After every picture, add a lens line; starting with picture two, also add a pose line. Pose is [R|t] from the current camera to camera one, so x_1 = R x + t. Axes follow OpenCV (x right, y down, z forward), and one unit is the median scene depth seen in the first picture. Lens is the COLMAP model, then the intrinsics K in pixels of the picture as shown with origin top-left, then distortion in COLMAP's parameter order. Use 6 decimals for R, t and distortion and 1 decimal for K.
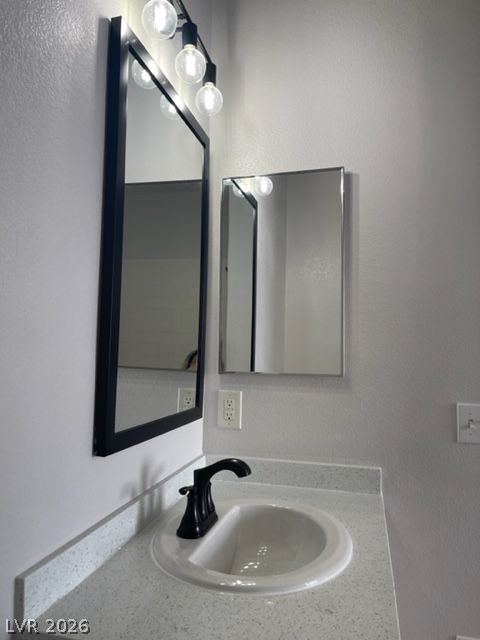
lens RADIAL K [[491.2, 0, 239.6], [0, 491.2, 334.7], [0, 0, 1]] dist [0.033886, -0.006400]
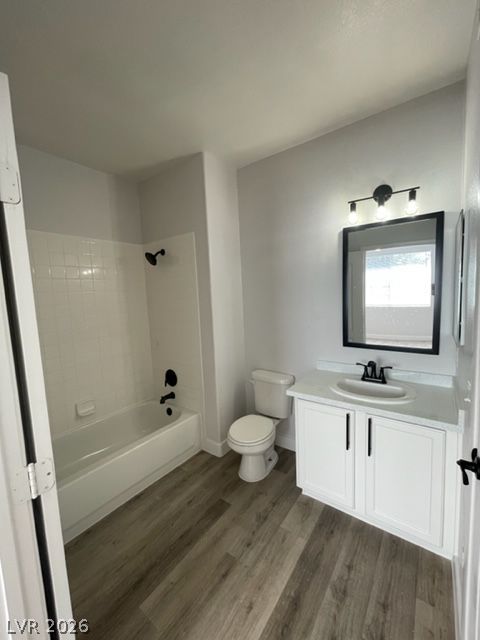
lens RADIAL K [[256.9, 0, 240.0], [0, 256.9, 320.0], [0, 0, 1]] dist [-0.001486, 0.000105]
pose [[-0.375438, 0.094387, -0.922029, 1.239266], [0.053571, 0.995348, 0.080079, -0.103927], [0.925298, -0.019329, -0.378748, 0.685143]]
